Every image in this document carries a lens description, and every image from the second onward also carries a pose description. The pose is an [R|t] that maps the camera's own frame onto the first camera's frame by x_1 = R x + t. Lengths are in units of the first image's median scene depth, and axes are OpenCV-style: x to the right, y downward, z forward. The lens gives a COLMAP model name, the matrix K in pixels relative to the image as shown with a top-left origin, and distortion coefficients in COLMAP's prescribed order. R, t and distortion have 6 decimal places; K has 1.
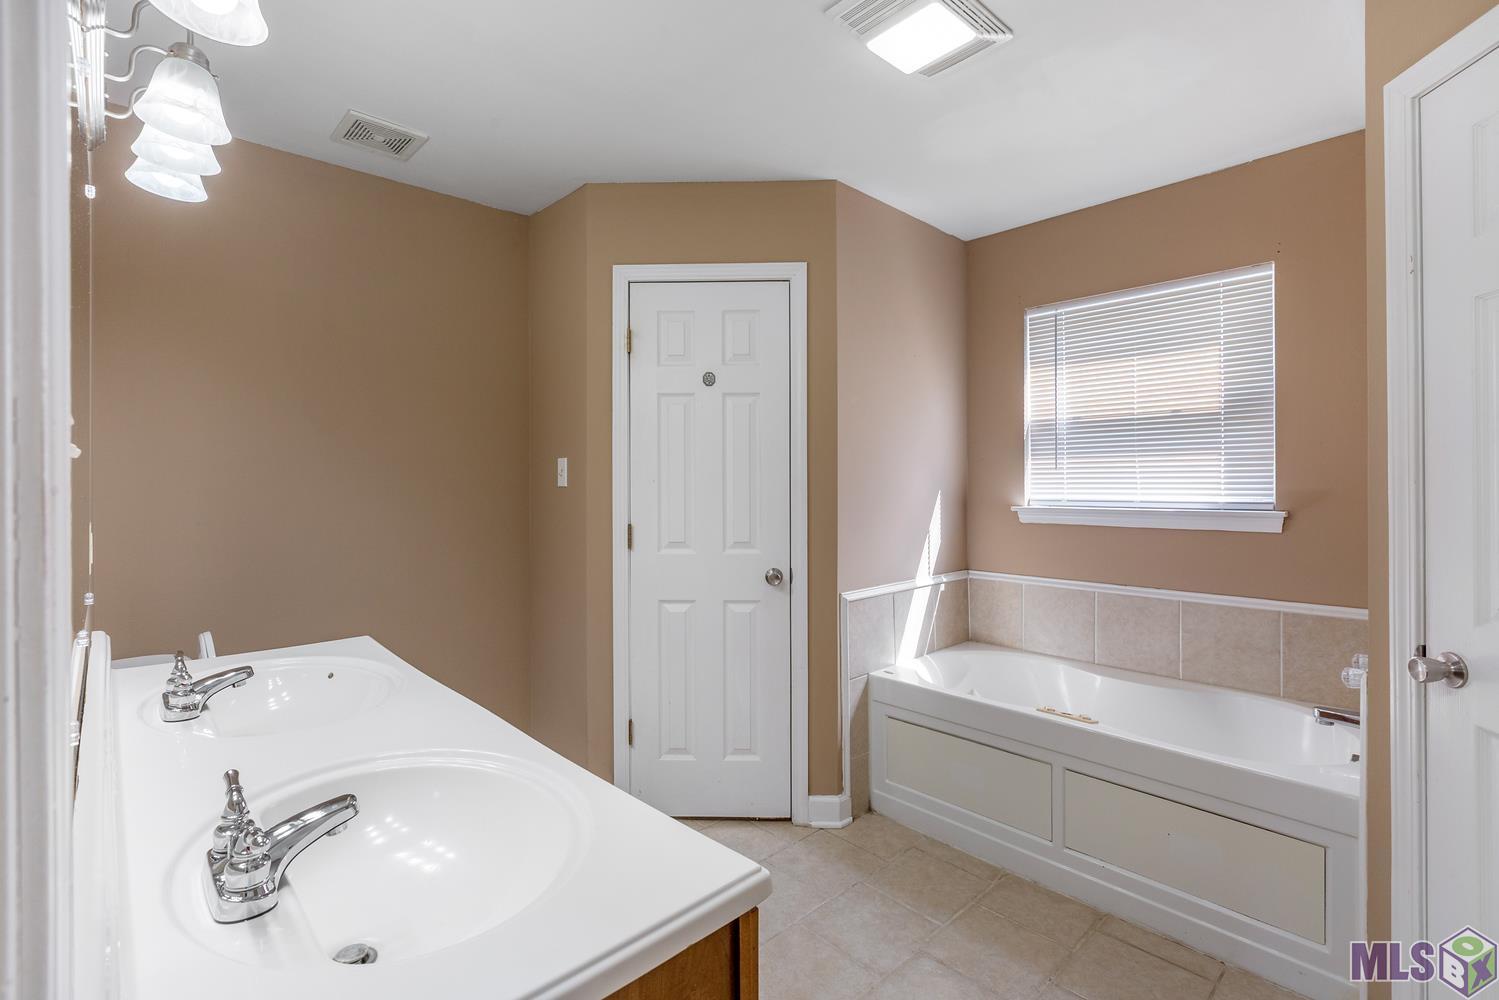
lens RADIAL K [[682.0, 0, 746.6], [0, 682.0, 482.7], [0, 0, 1]] dist [-0.001565, -0.000139]
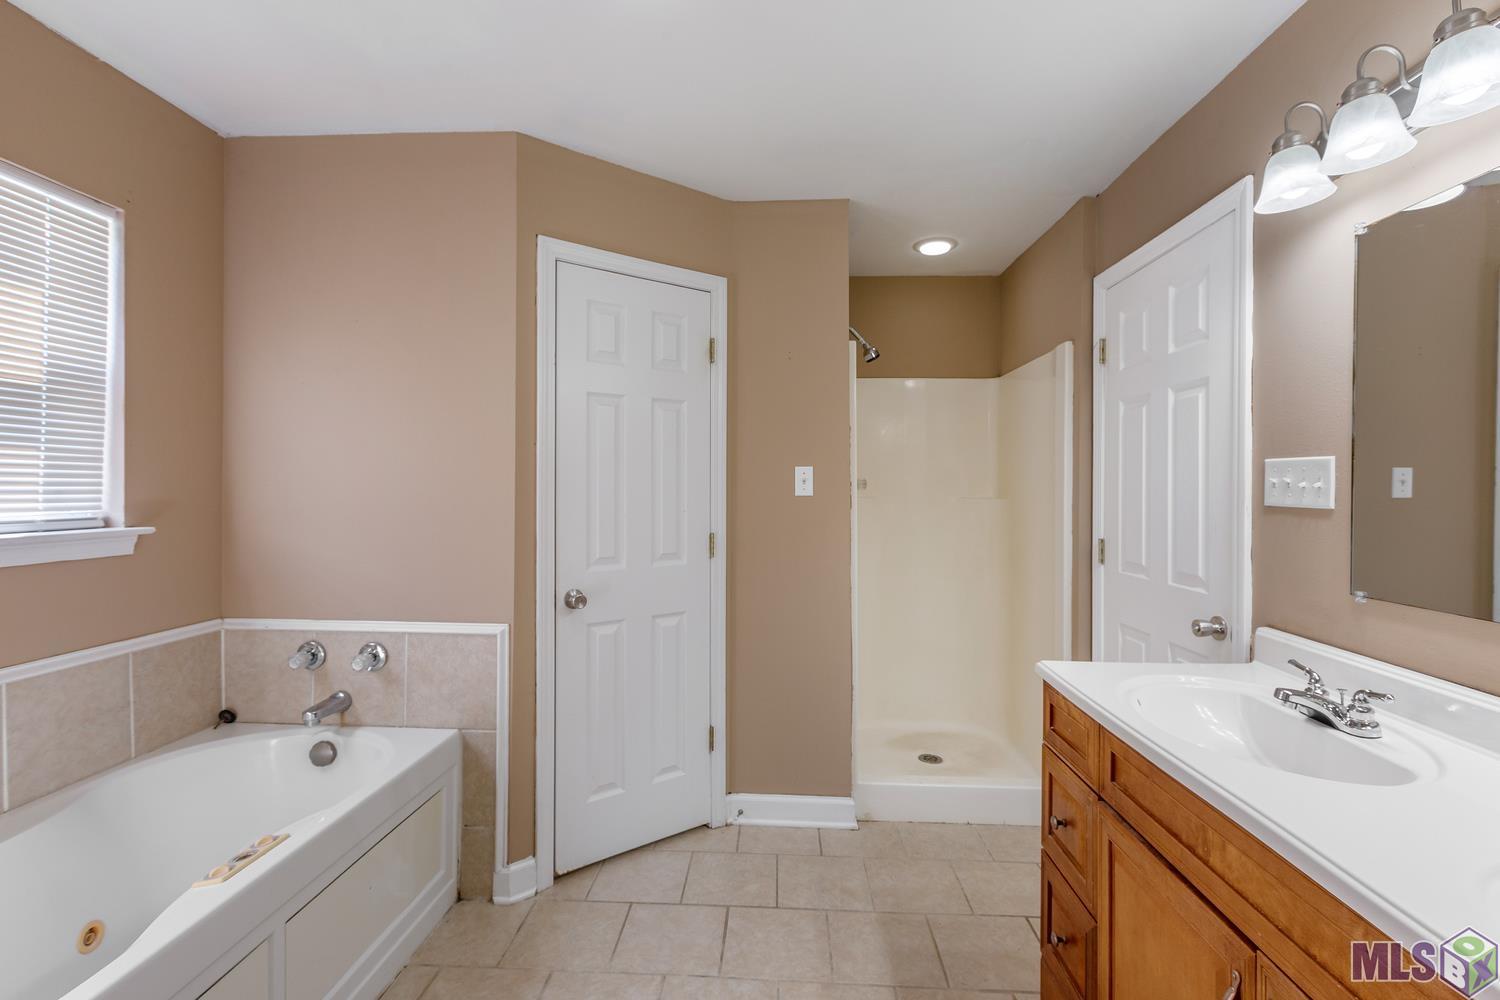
lens RADIAL K [[678.5, 0, 750.0], [0, 678.5, 500.0], [0, 0, 1]] dist [0.000351, -0.000177]
pose [[-0.689400, -0.007105, 0.724346, -0.277056], [-0.000934, 0.999960, 0.008920, 0.001856], [-0.724381, 0.005473, -0.689379, 0.963584]]
